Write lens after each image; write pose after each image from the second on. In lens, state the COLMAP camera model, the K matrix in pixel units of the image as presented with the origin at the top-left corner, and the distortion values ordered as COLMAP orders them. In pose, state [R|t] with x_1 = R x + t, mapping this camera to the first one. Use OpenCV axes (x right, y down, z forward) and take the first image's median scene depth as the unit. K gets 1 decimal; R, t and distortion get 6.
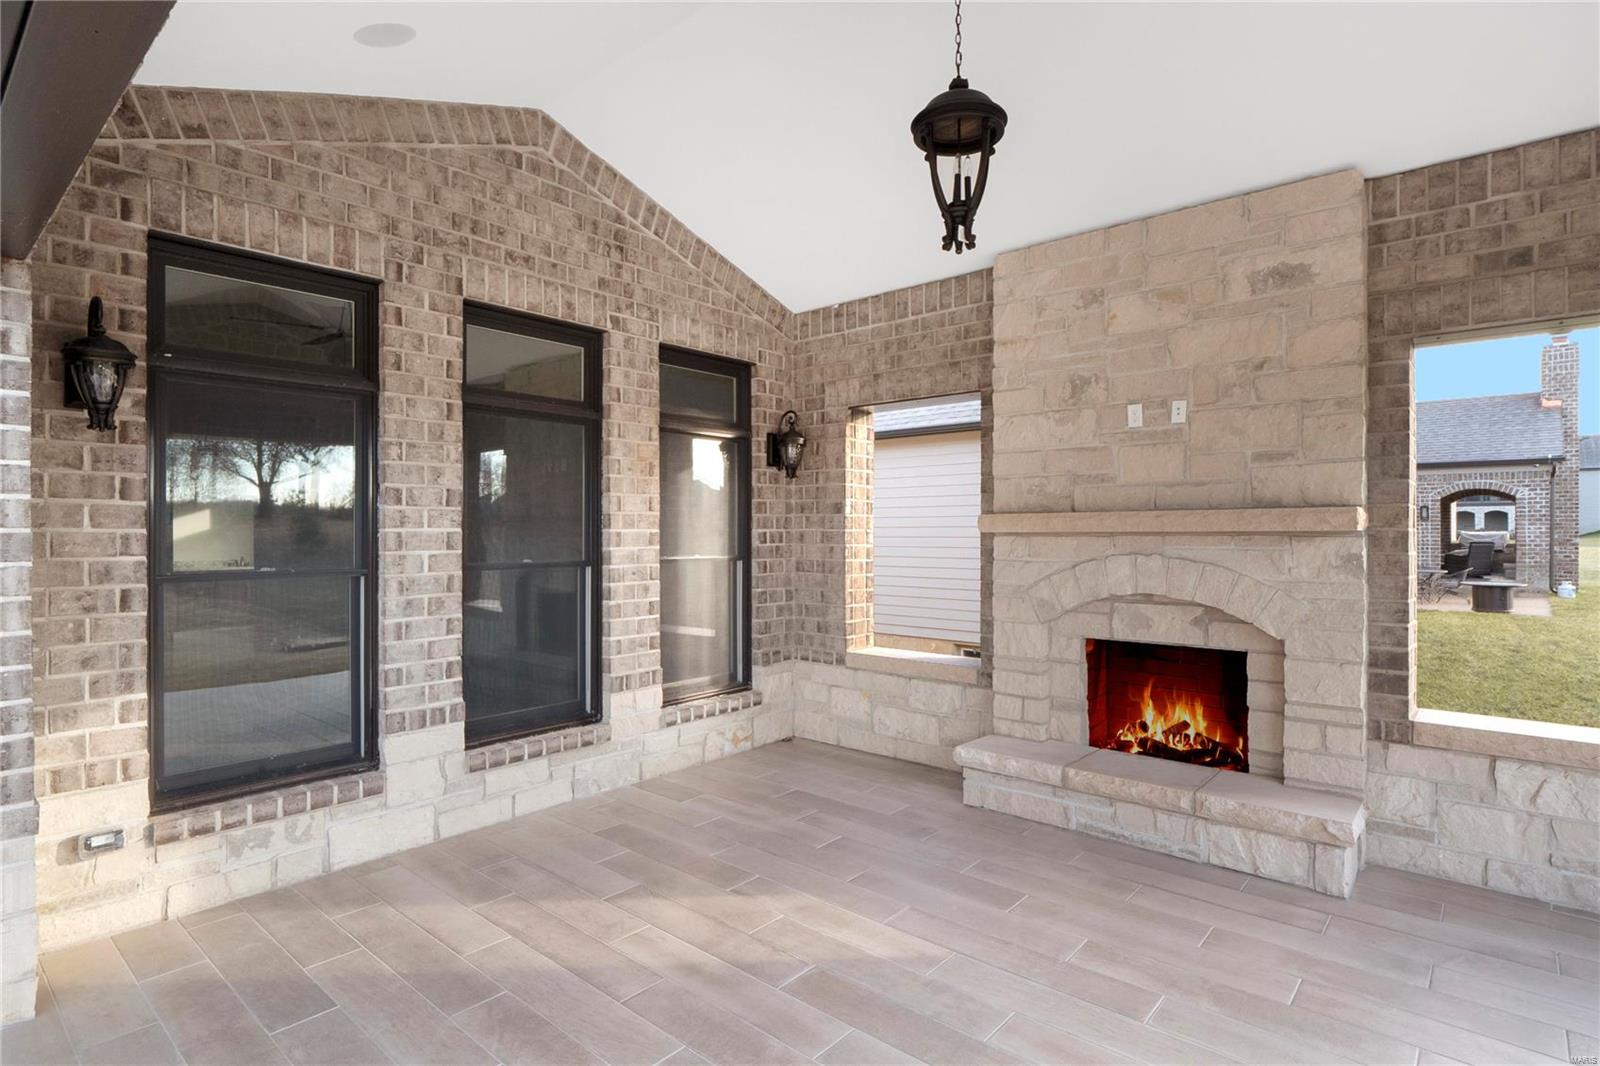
lens RADIAL K [[803.3, 0, 800.0], [0, 803.3, 533.0], [0, 0, 1]] dist [0.004497, -0.010942]
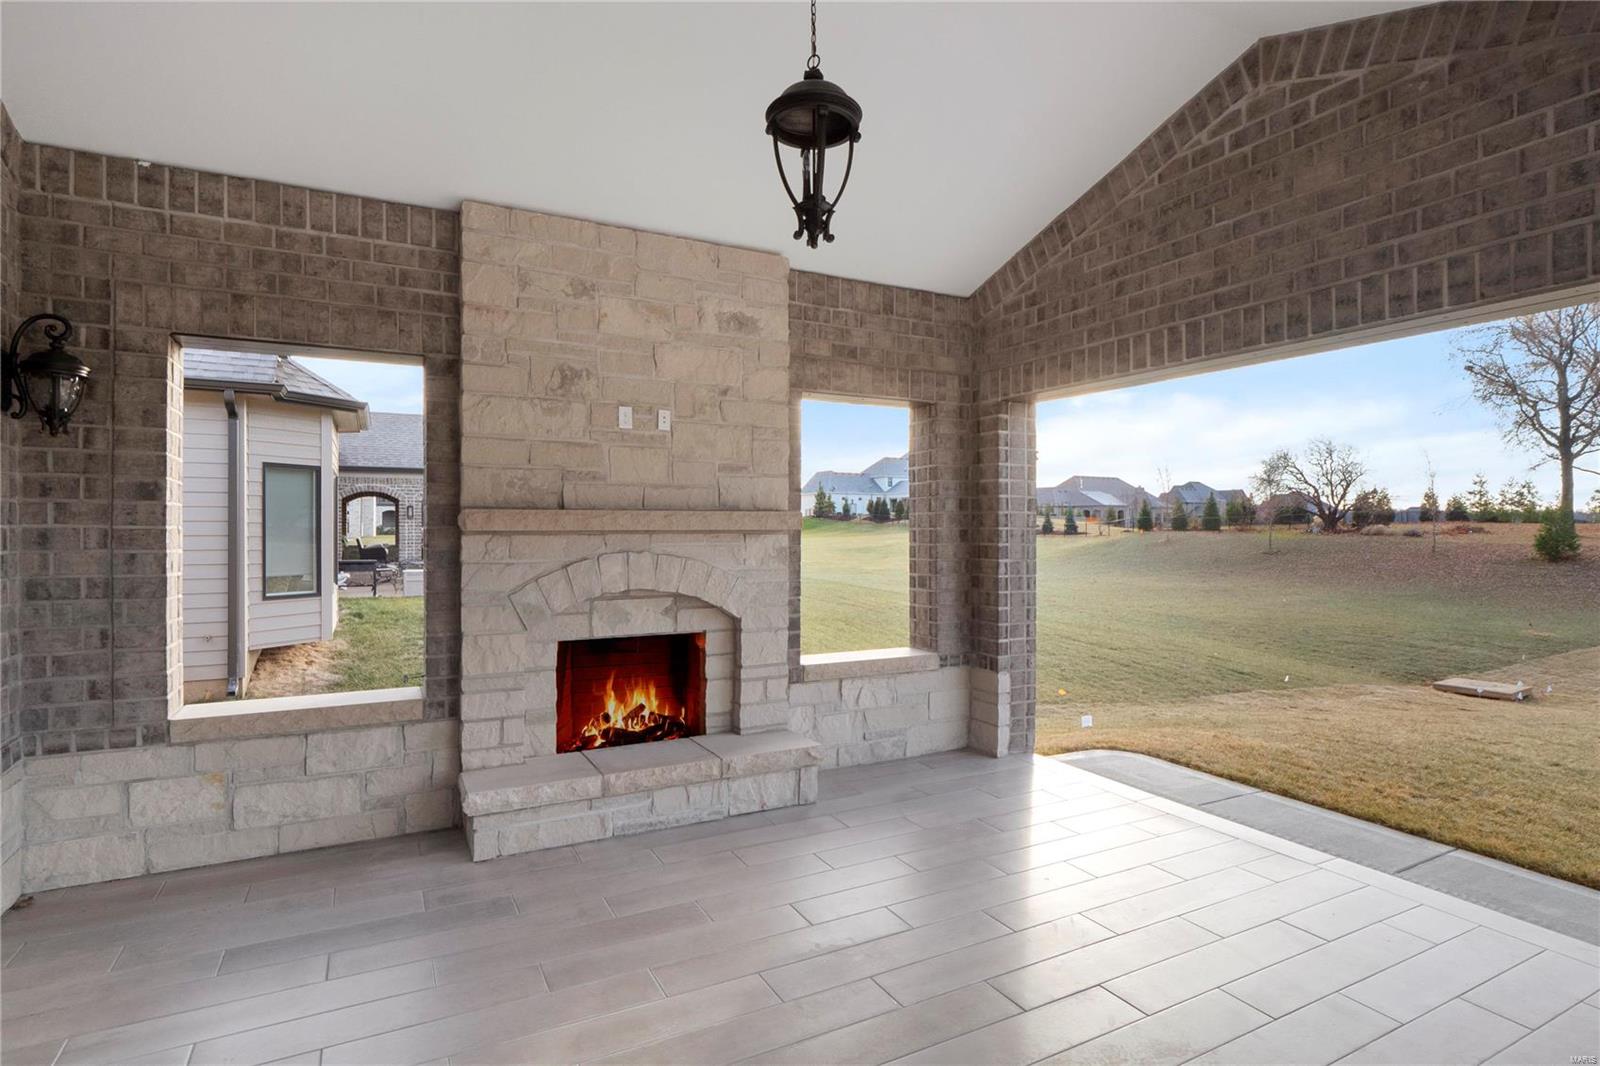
lens RADIAL K [[803.3, 0, 800.0], [0, 803.3, 533.0], [0, 0, 1]] dist [0.004497, -0.010942]
pose [[0.369537, -0.005470, 0.929200, -0.456094], [-0.001058, 0.999980, 0.006307, -0.004610], [-0.929215, -0.003314, 0.369524, 0.408480]]
